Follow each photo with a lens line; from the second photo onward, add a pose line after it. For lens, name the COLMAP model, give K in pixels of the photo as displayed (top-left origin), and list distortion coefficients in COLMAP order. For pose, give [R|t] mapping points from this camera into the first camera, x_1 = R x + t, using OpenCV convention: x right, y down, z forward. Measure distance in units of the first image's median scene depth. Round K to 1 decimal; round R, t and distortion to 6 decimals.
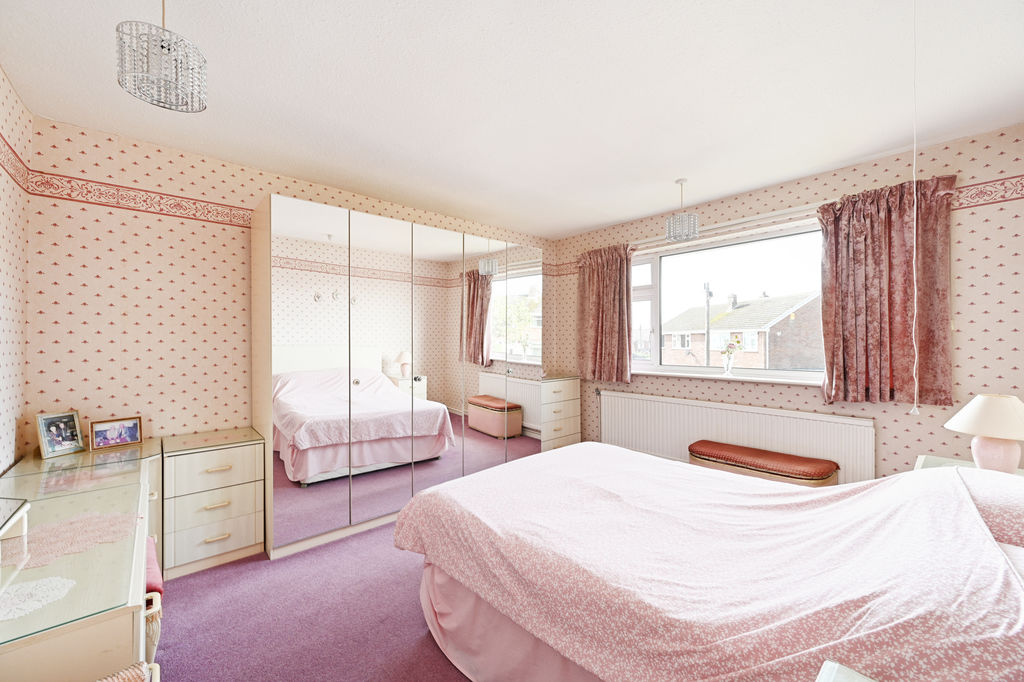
lens RADIAL K [[400.0, 0, 511.9], [0, 400.0, 337.8], [0, 0, 1]] dist [-0.000963, -0.000048]
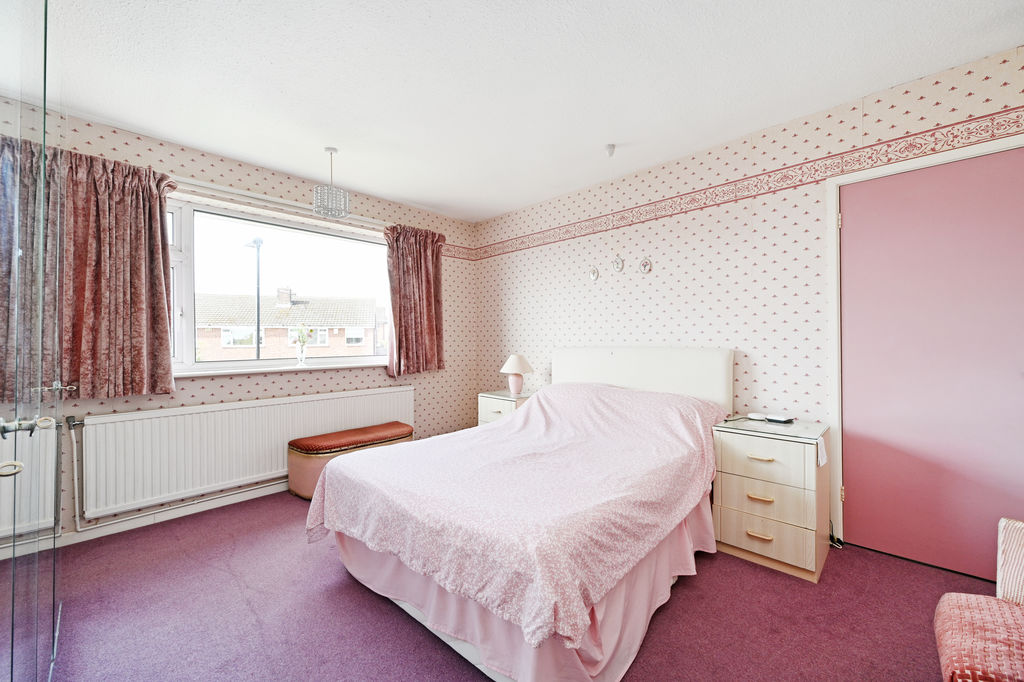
lens RADIAL K [[400.0, 0, 511.9], [0, 400.0, 337.8], [0, 0, 1]] dist [-0.000963, -0.000048]
pose [[-0.067799, 0.008724, 0.997661, -0.524304], [-0.000756, 0.999961, -0.008796, 0.042028], [-0.997699, -0.001350, -0.067789, 0.674705]]
